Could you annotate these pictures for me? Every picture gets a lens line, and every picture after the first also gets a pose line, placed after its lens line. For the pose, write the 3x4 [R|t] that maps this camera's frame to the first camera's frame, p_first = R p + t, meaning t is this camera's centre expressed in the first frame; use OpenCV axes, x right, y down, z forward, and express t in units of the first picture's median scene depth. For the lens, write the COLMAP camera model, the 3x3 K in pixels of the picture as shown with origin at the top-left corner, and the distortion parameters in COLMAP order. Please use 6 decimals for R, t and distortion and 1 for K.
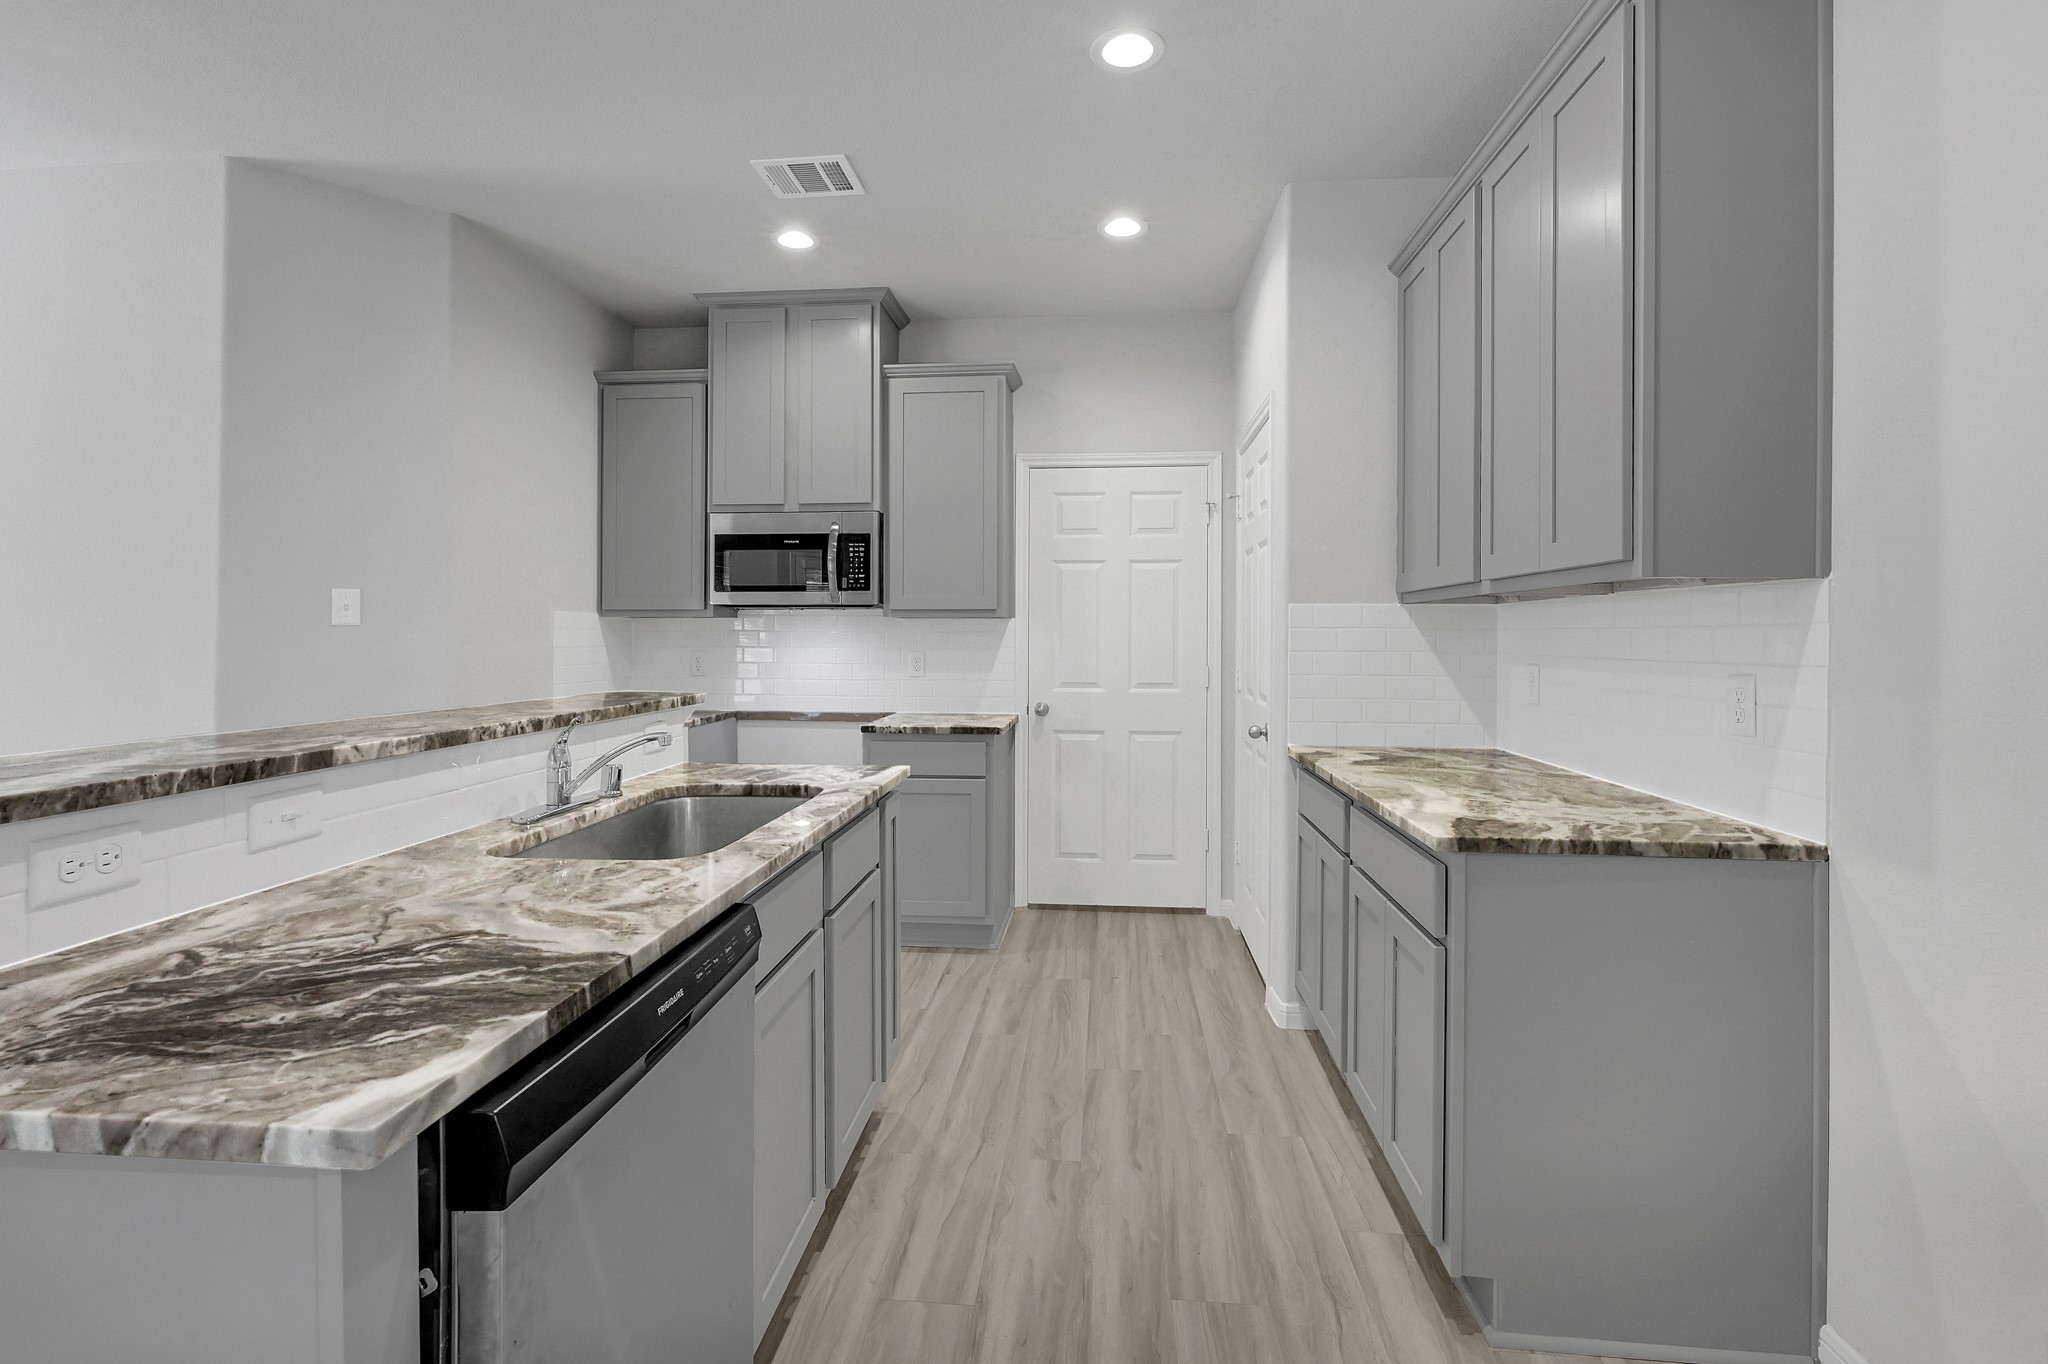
lens RADIAL K [[921.3, 0, 1020.9], [0, 921.3, 633.8], [0, 0, 1]] dist [0.000285, -0.000194]
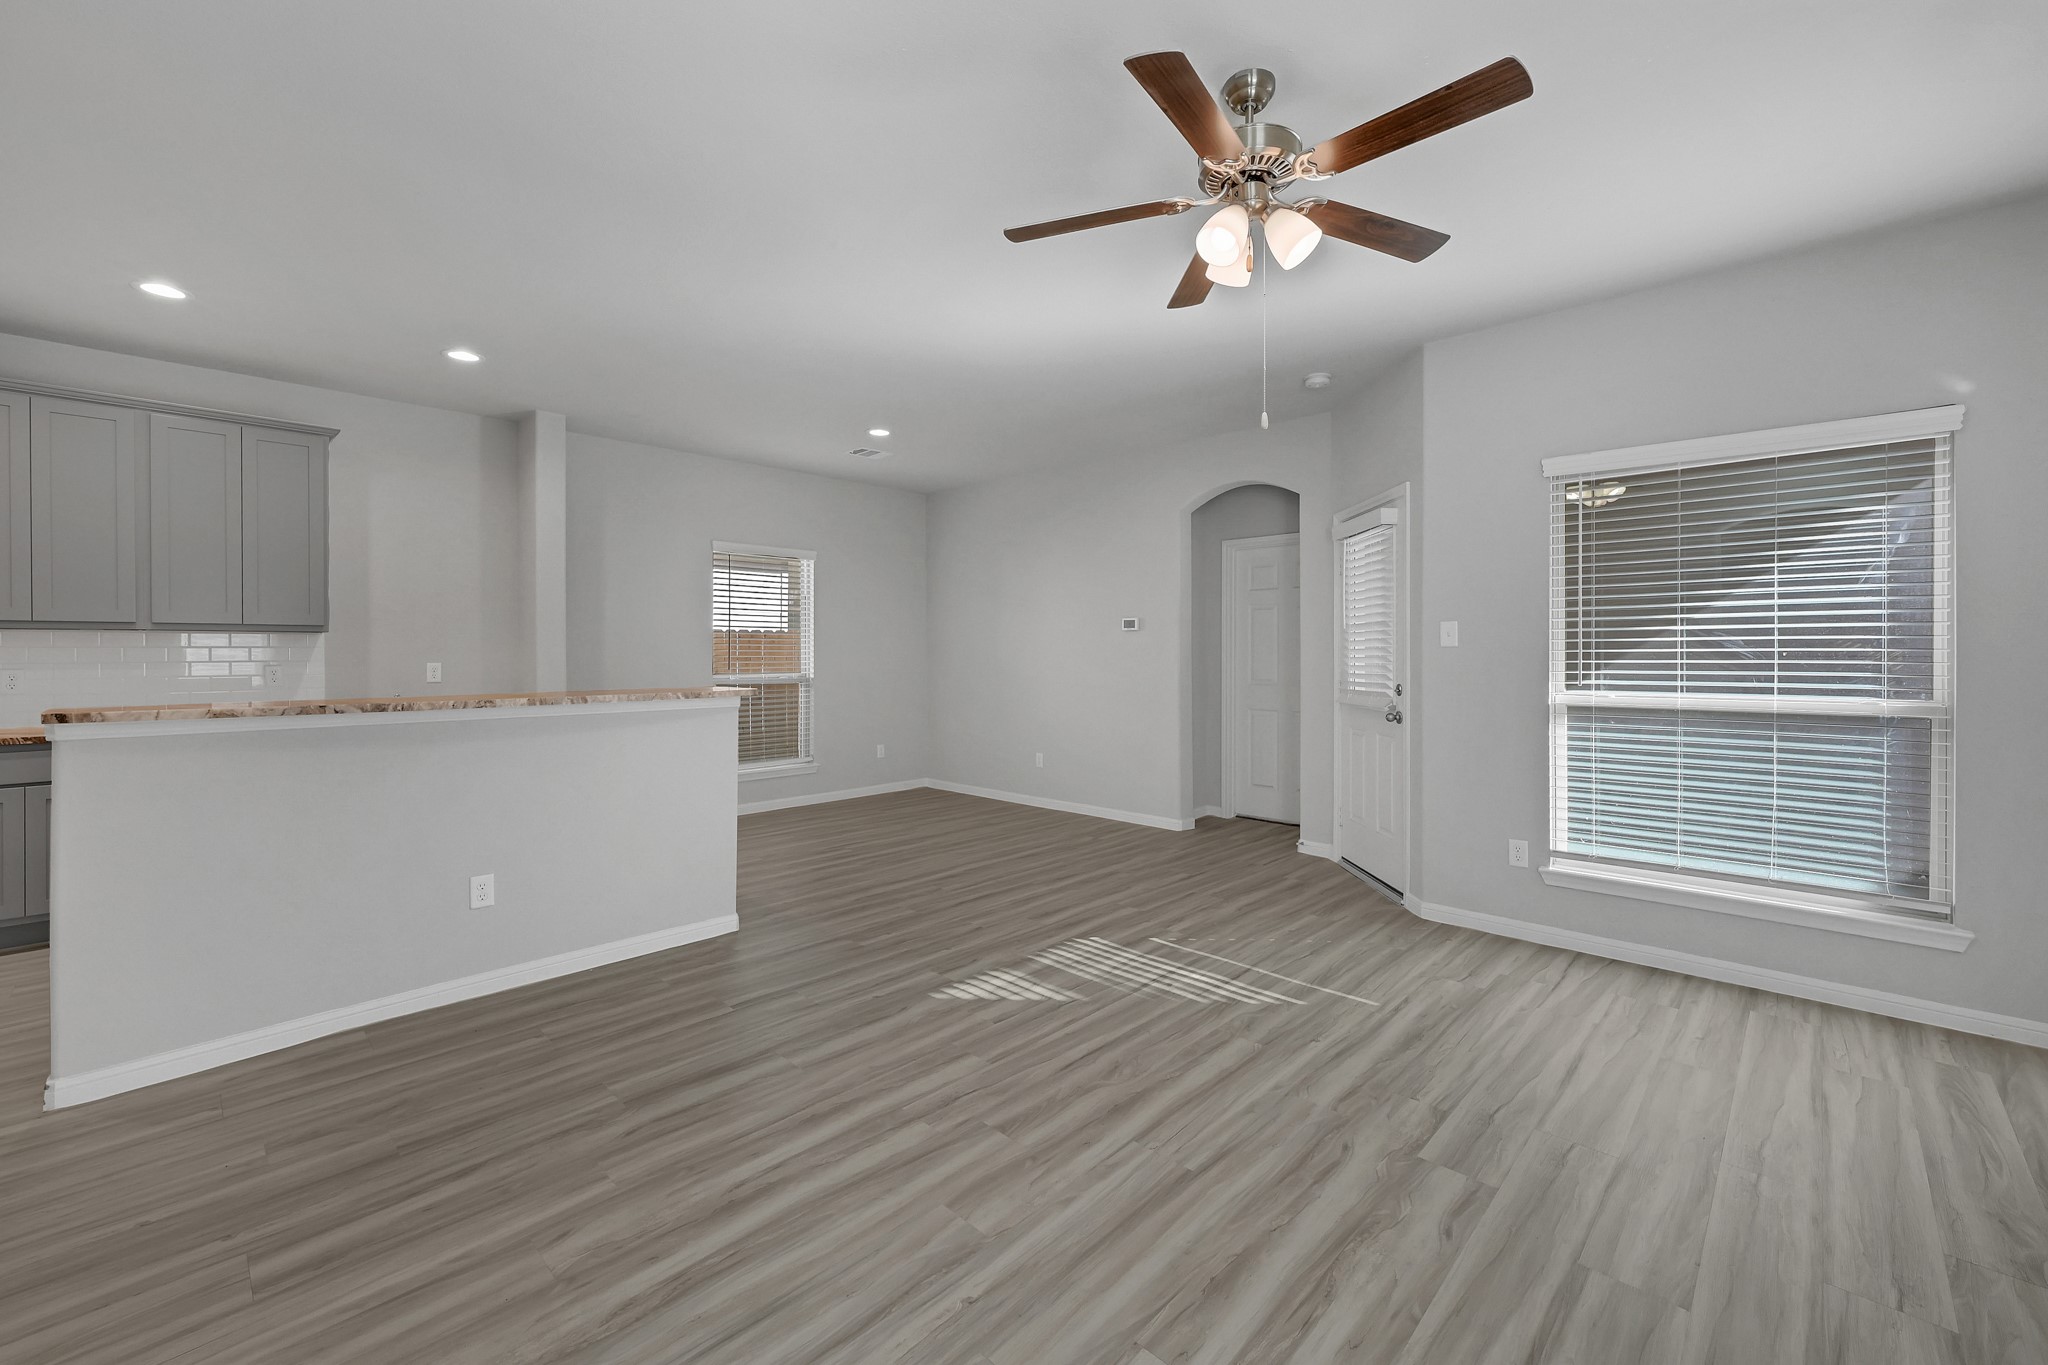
lens RADIAL K [[839.3, 0, 1024.3], [0, 839.3, 650.8], [0, 0, 1]] dist [0.002606, 0.000214]
pose [[-0.783525, 0.000627, 0.621360, -1.244473], [0.002828, 0.999993, 0.002557, 0.003141], [-0.621354, 0.003761, -0.783521, 0.738754]]
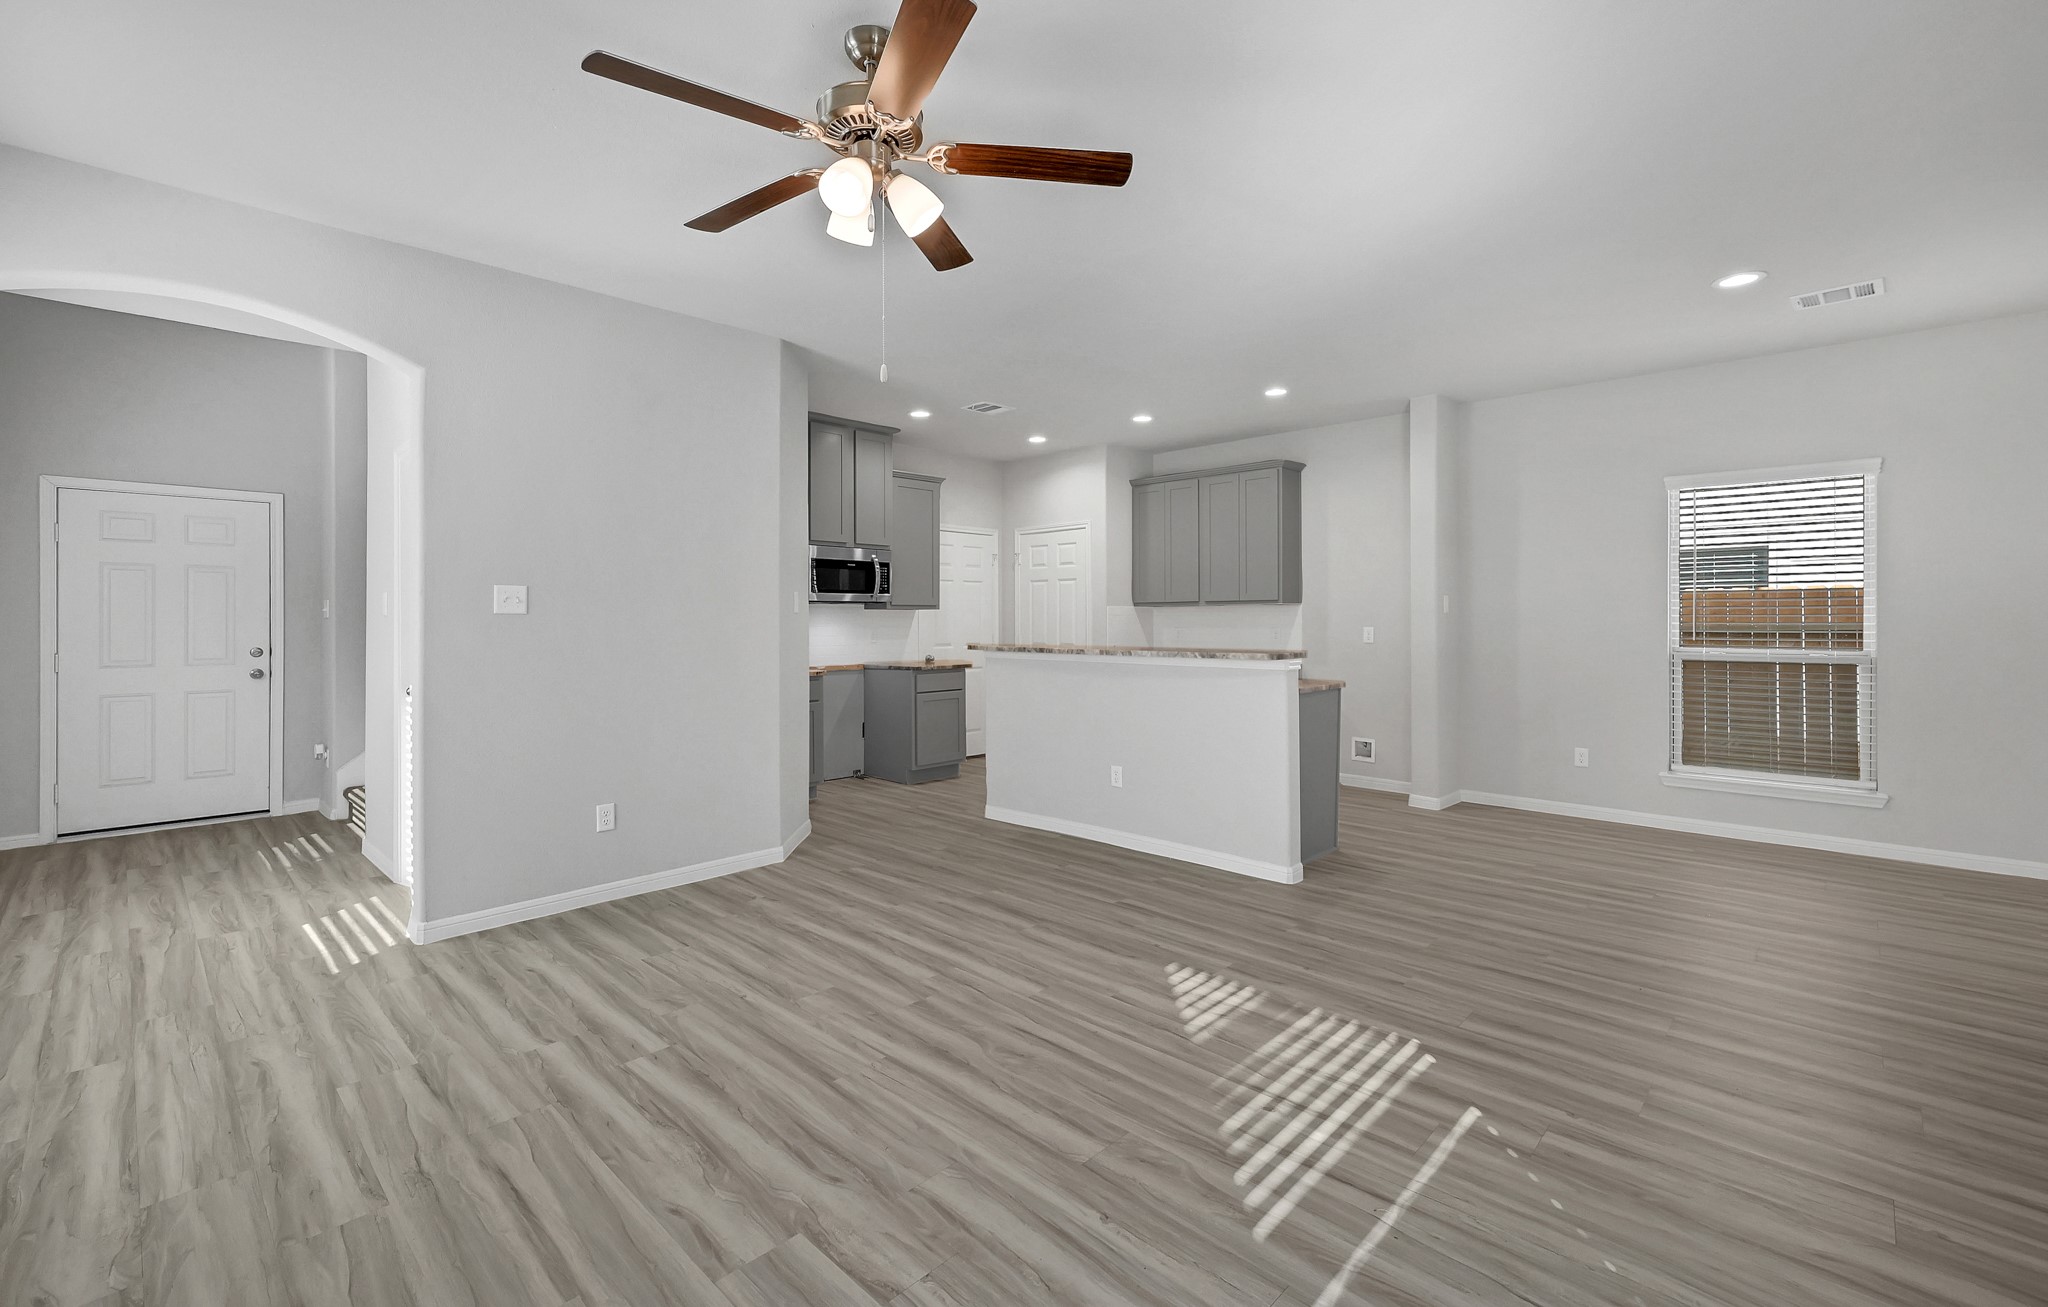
lens RADIAL K [[863.5, 0, 1026.2], [0, 863.5, 621.9], [0, 0, 1]] dist [0.003597, -0.000282]
pose [[0.625074, -0.001261, 0.780564, -1.390659], [0.007214, 0.999965, -0.004161, 0.016523], [-0.780532, 0.008232, 0.625061, -0.268255]]
